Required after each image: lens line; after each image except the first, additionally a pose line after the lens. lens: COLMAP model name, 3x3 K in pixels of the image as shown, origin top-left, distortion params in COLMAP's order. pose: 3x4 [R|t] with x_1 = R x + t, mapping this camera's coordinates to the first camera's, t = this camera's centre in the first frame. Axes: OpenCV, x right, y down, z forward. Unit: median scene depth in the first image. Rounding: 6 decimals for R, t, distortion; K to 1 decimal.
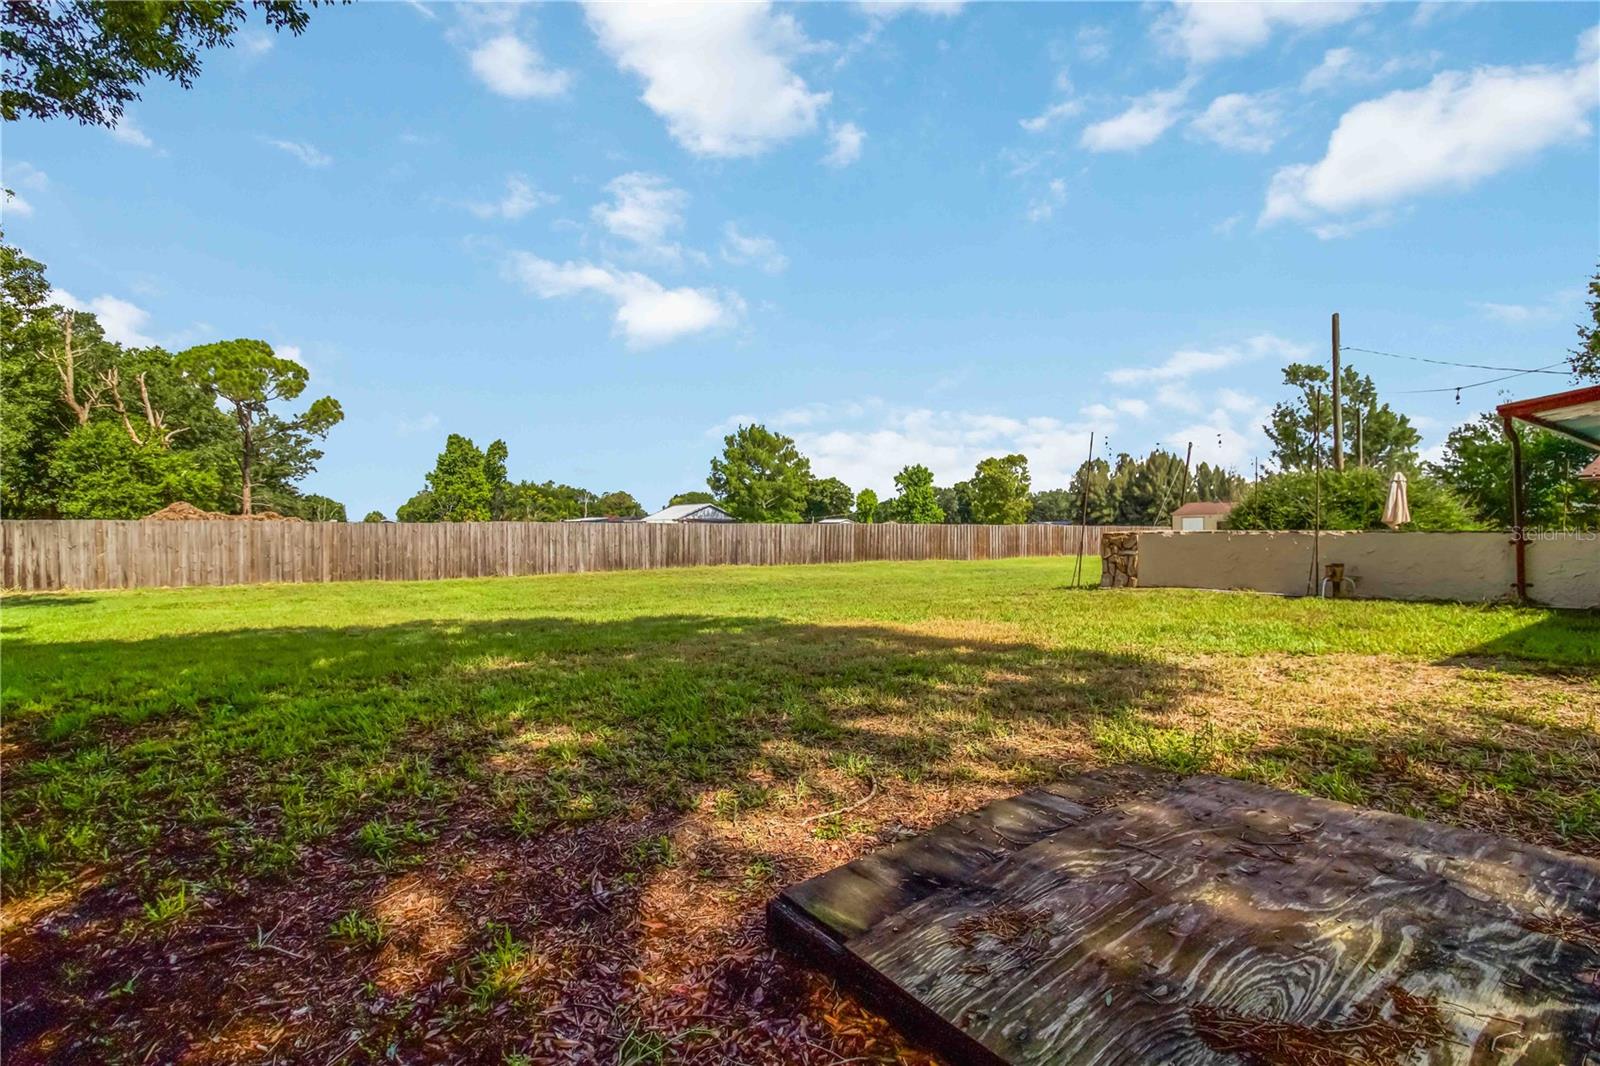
lens RADIAL K [[716.4, 0, 822.7], [0, 716.4, 547.7], [0, 0, 1]] dist [-0.000796, -0.000611]
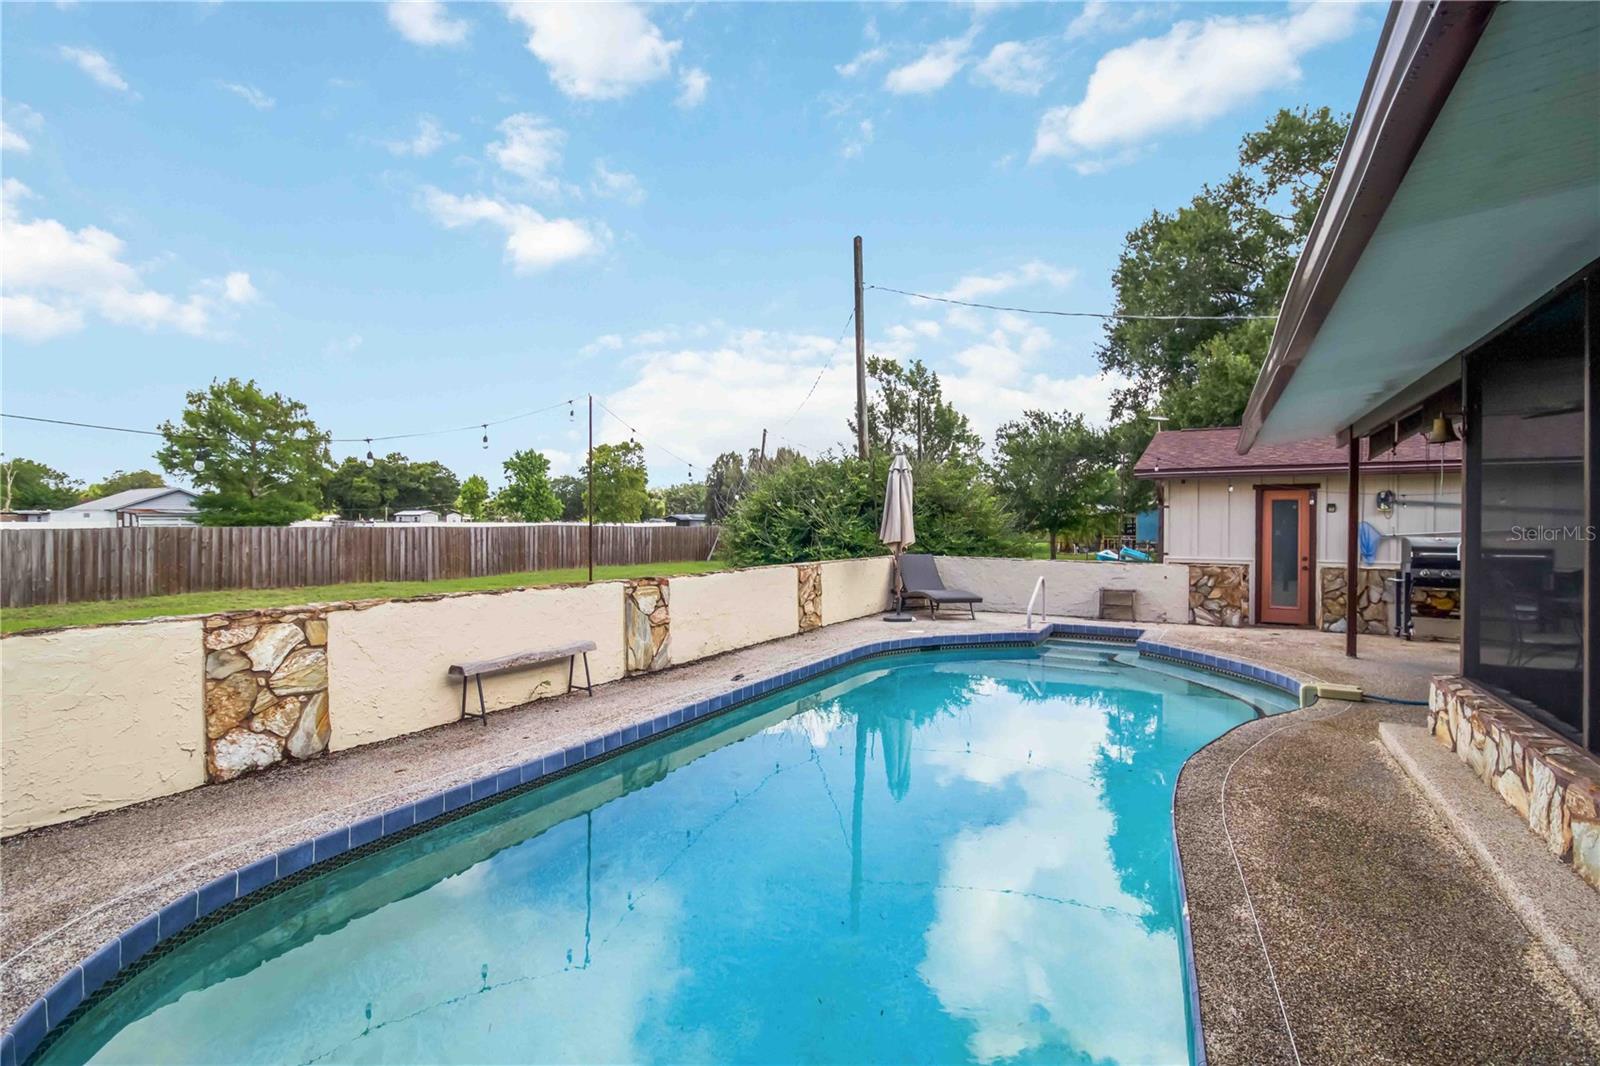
lens RADIAL K [[742.2, 0, 796.4], [0, 742.2, 523.2], [0, 0, 1]] dist [0.000360, -0.001564]
pose [[0.903726, 0.001929, 0.428108, 0.154922], [0.008256, 0.999725, -0.021933, -0.012544], [-0.428033, 0.023356, 0.903461, 0.164927]]
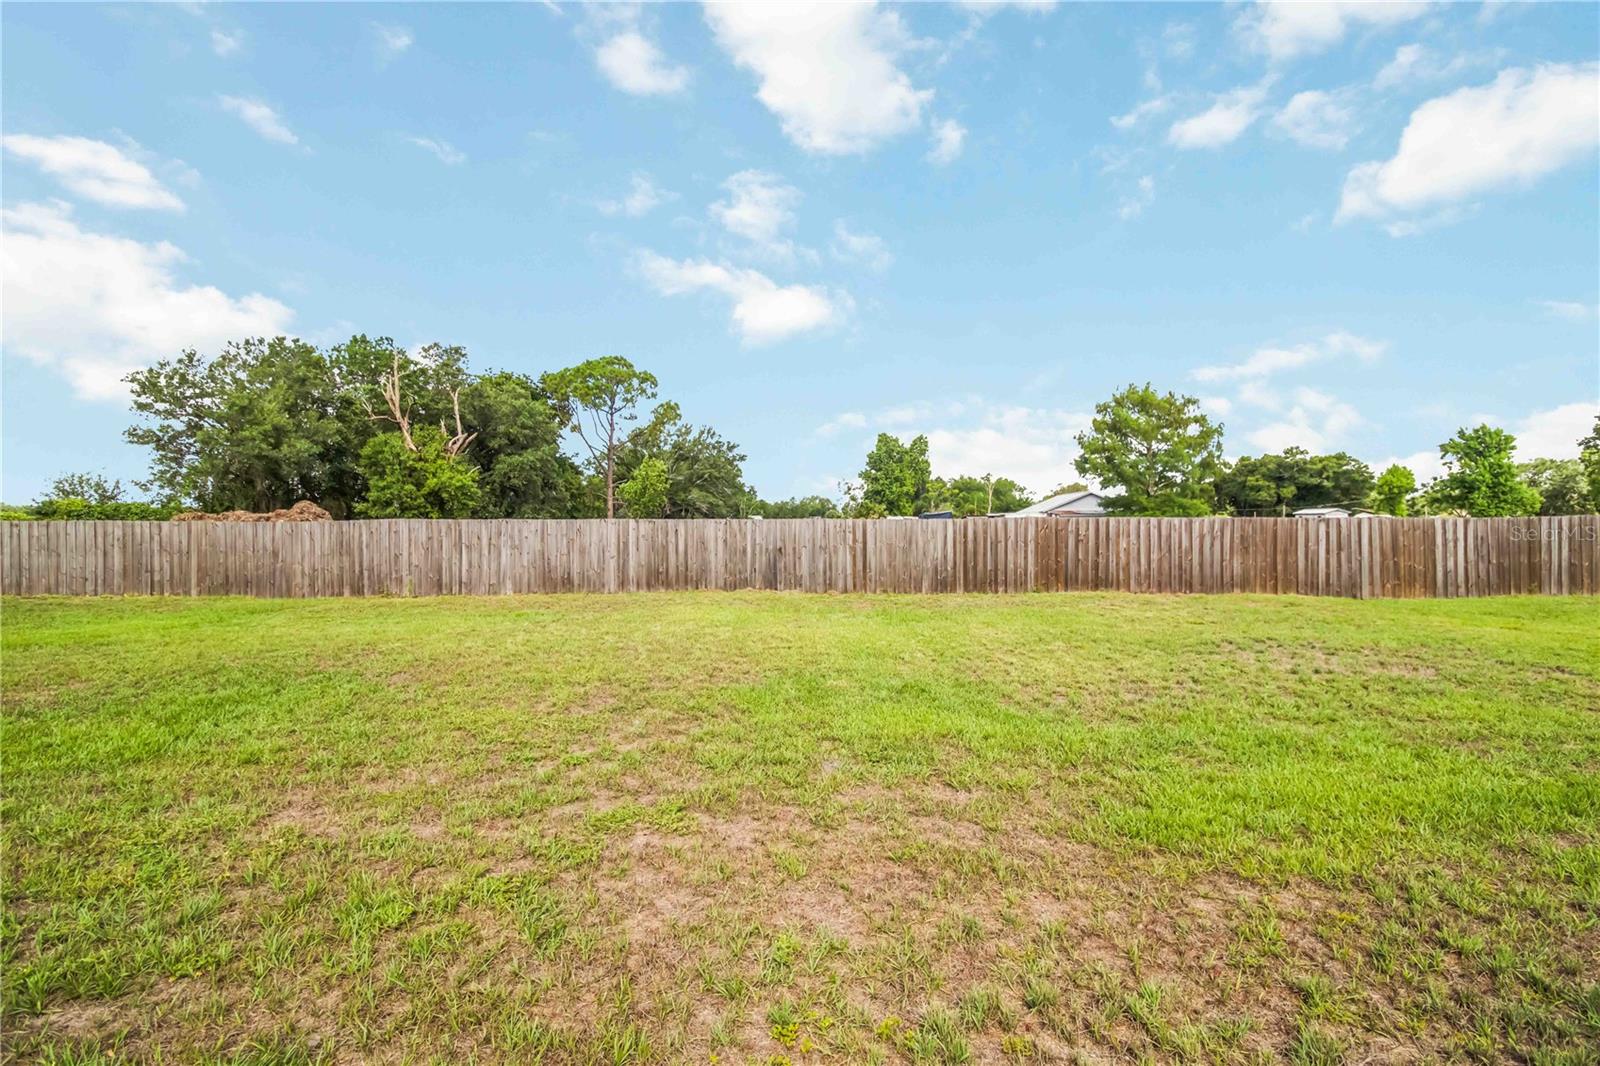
lens RADIAL K [[742.2, 0, 796.4], [0, 742.2, 523.2], [0, 0, 1]] dist [0.000360, -0.001564]
pose [[0.801315, -0.001985, -0.598240, 0.140586], [-0.013380, 0.999685, -0.021239, -0.009980], [0.598094, 0.025024, 0.801035, 0.295291]]
